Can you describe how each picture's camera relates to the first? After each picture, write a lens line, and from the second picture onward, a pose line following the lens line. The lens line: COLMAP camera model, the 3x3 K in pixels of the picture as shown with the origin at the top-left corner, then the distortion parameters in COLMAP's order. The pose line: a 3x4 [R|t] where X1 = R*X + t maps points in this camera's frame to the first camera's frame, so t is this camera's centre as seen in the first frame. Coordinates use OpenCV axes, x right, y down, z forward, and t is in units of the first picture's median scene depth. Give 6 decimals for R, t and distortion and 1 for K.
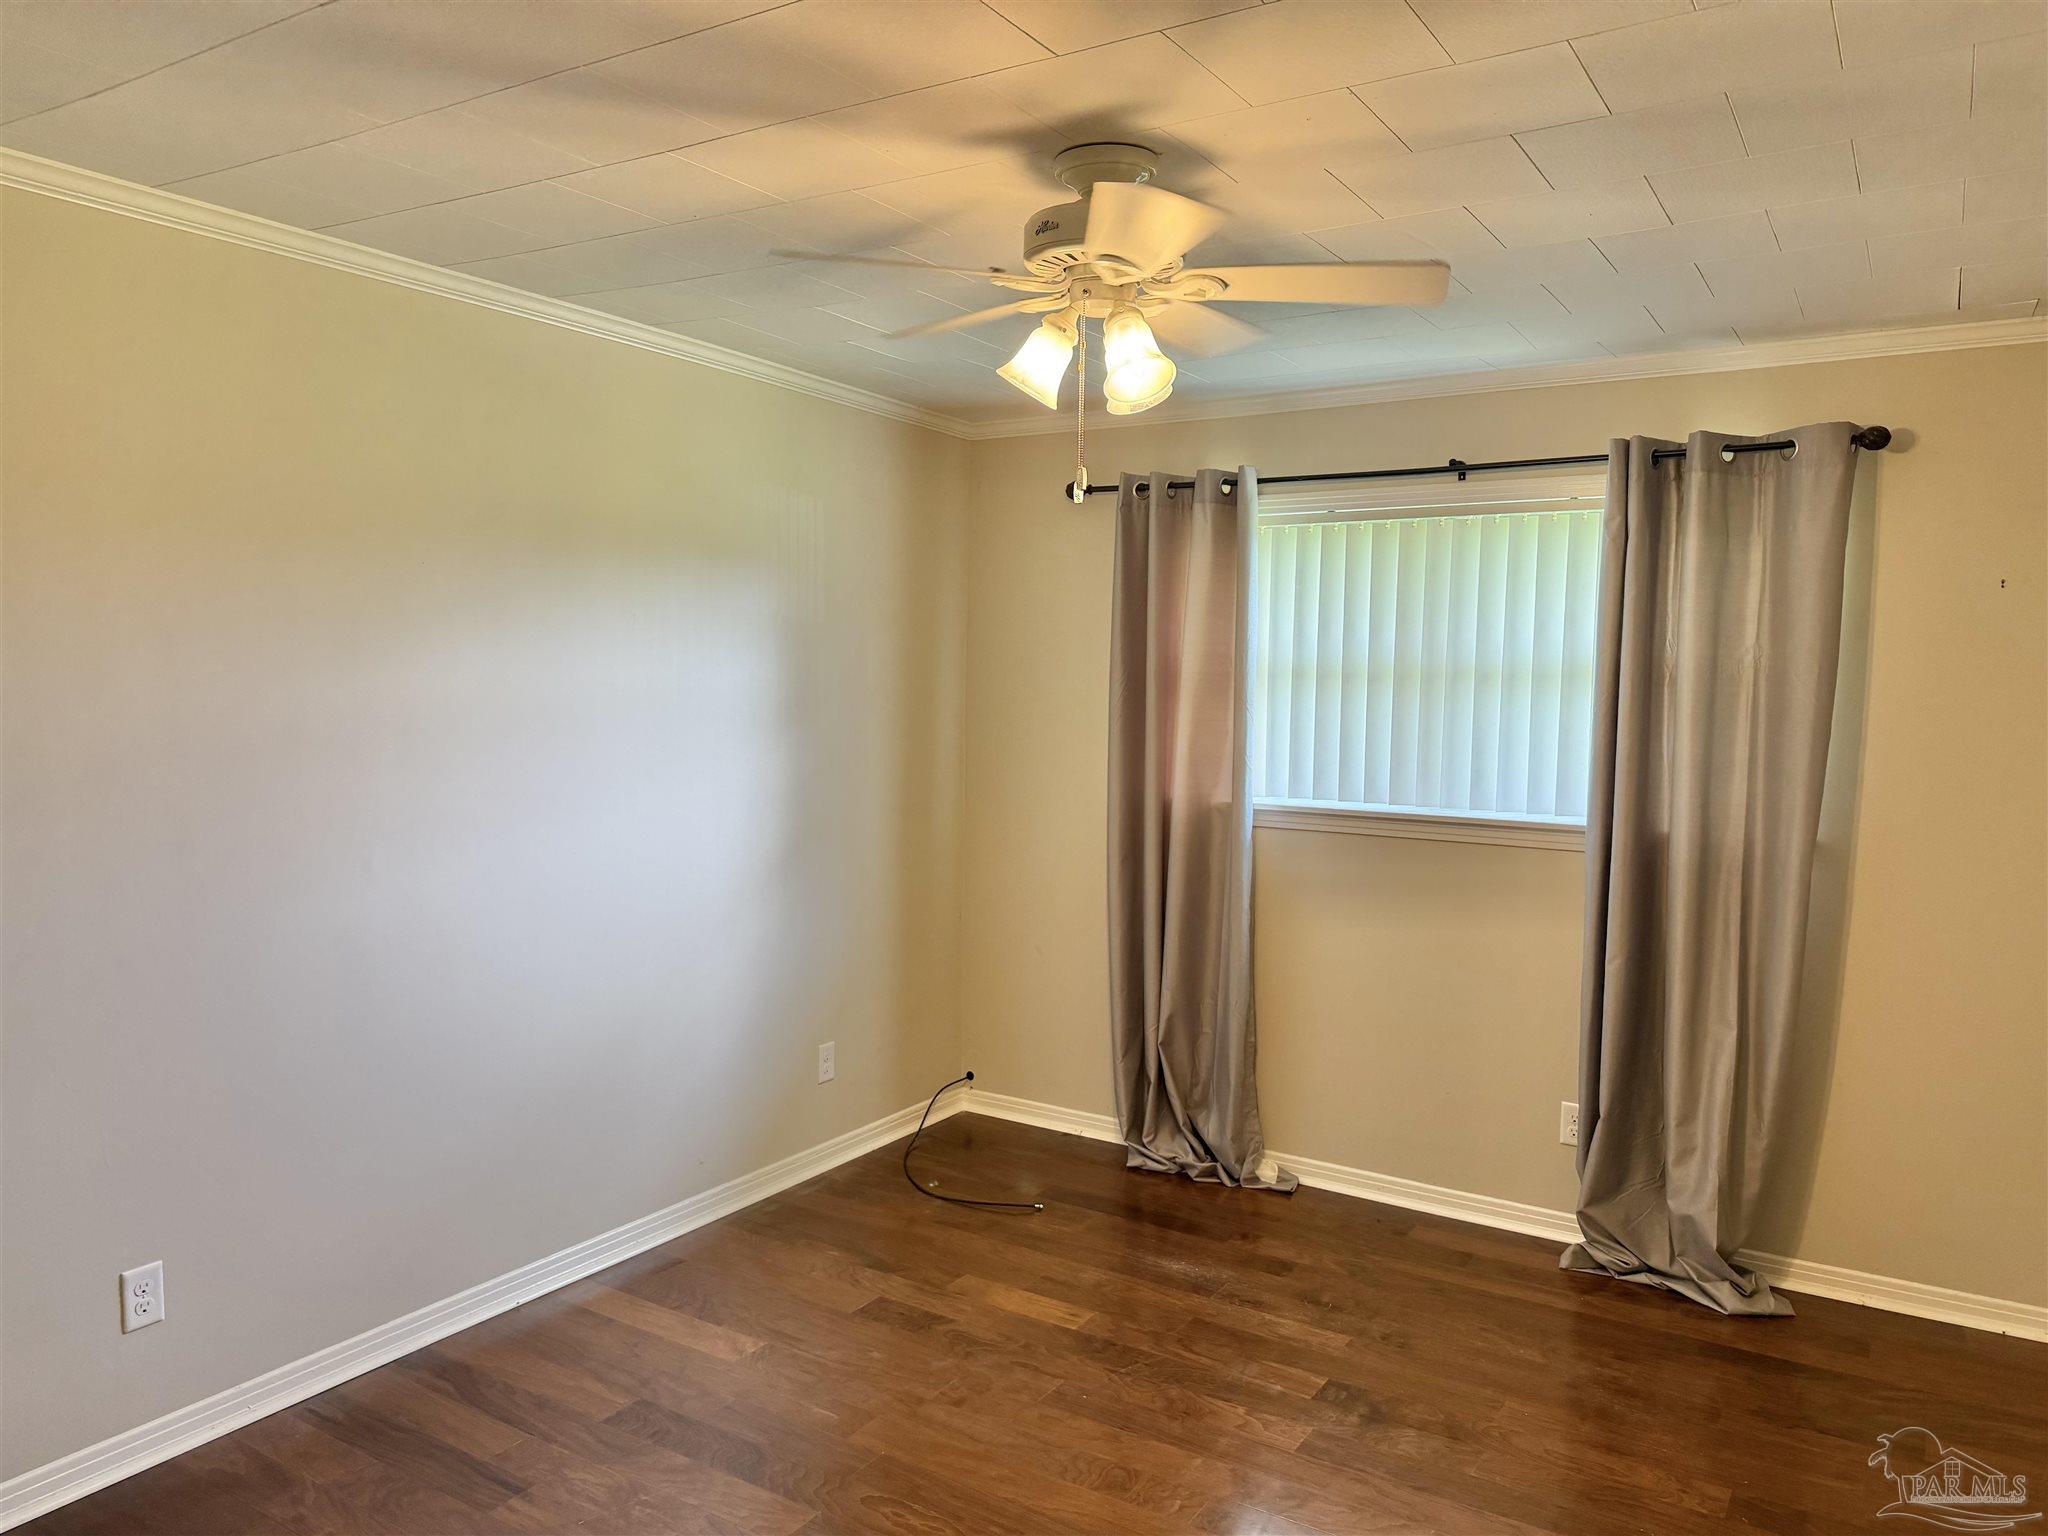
lens RADIAL K [[1446.1, 0, 1034.7], [0, 1446.1, 775.8], [0, 0, 1]] dist [0.040411, -0.047640]
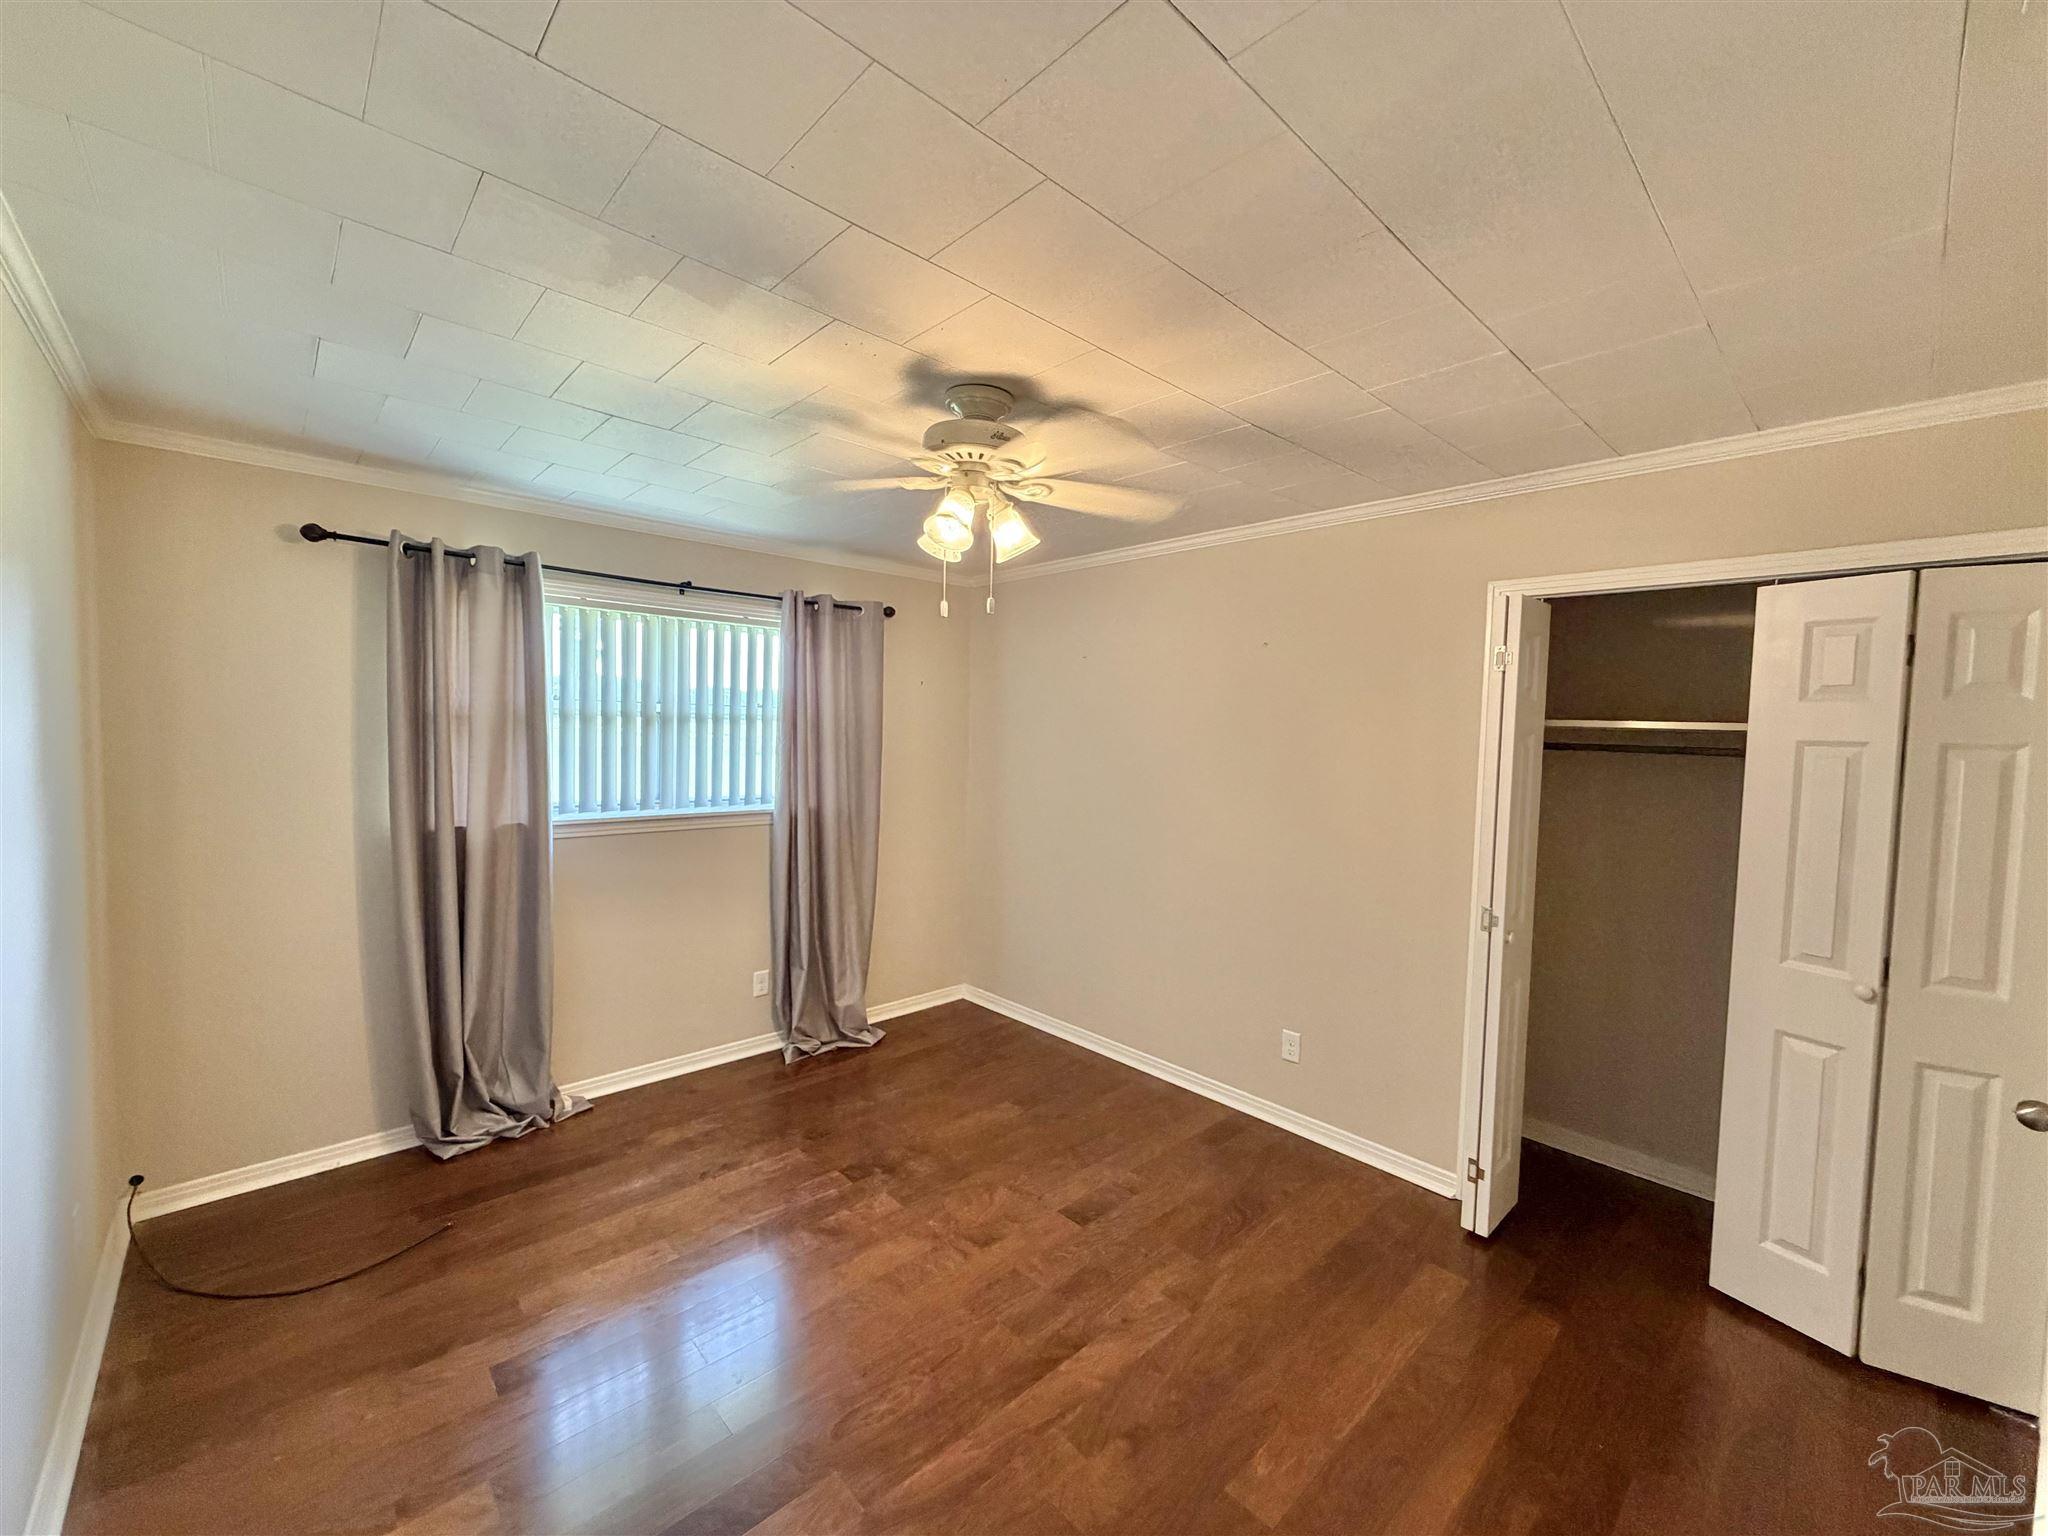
lens RADIAL K [[822.5, 0, 1028.1], [0, 822.5, 765.2], [0, 0, 1]] dist [0.018651, -0.000097]
pose [[0.254505, -0.055404, 0.965483, -0.447972], [0.043423, 0.998005, 0.045824, -0.045674], [-0.966096, 0.030261, 0.256403, 0.416895]]
